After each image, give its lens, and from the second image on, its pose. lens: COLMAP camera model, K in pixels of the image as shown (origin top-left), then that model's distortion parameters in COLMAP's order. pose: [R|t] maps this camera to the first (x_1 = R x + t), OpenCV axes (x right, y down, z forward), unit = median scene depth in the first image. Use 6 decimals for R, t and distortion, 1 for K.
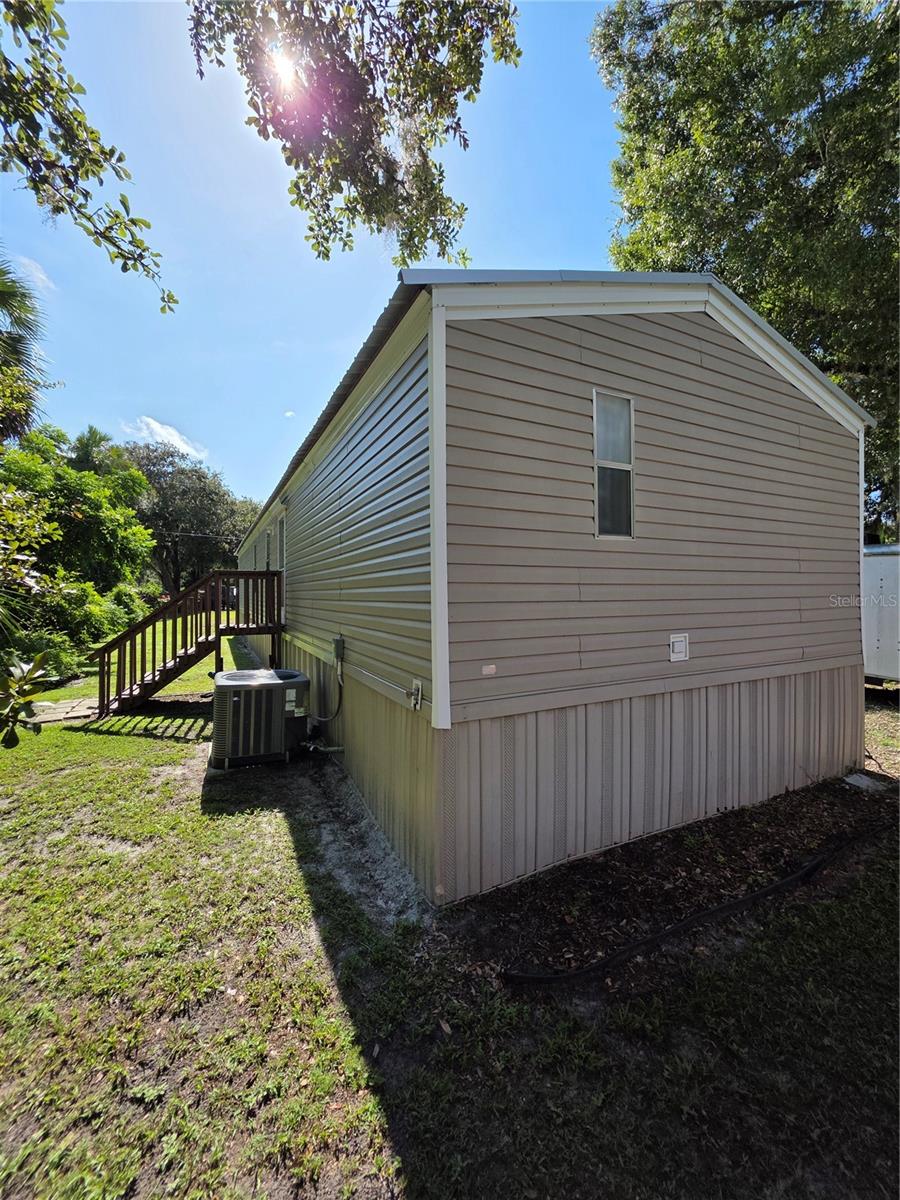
lens RADIAL K [[478.1, 0, 450.3], [0, 478.1, 602.0], [0, 0, 1]] dist [-0.002149, 0.000151]
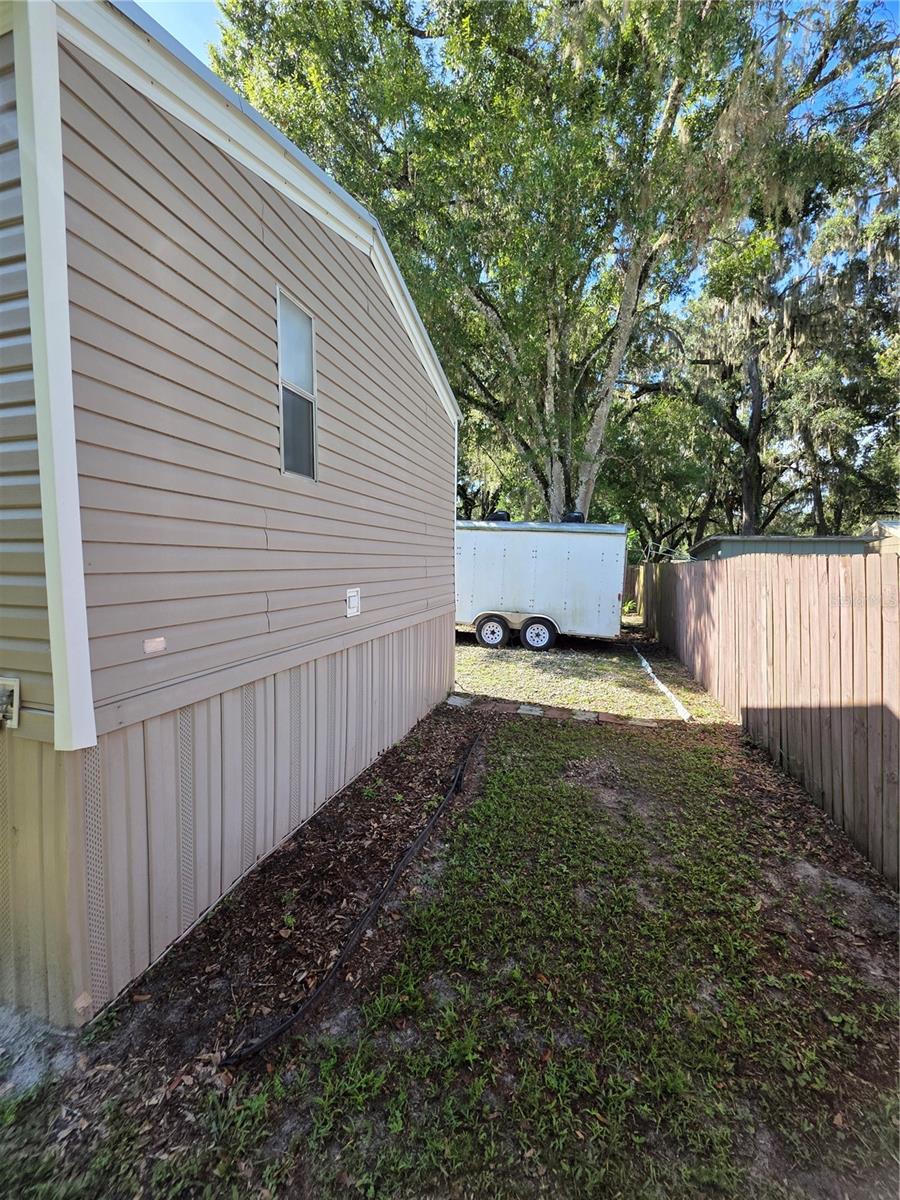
lens RADIAL K [[477.2, 0, 450.0], [0, 477.2, 600.0], [0, 0, 1]] dist [0.001214, -0.000141]
pose [[0.680932, -0.044308, 0.731005, -0.112736], [-0.003466, 0.997962, 0.063717, 0.030183], [-0.732339, -0.045921, 0.679390, 0.213478]]
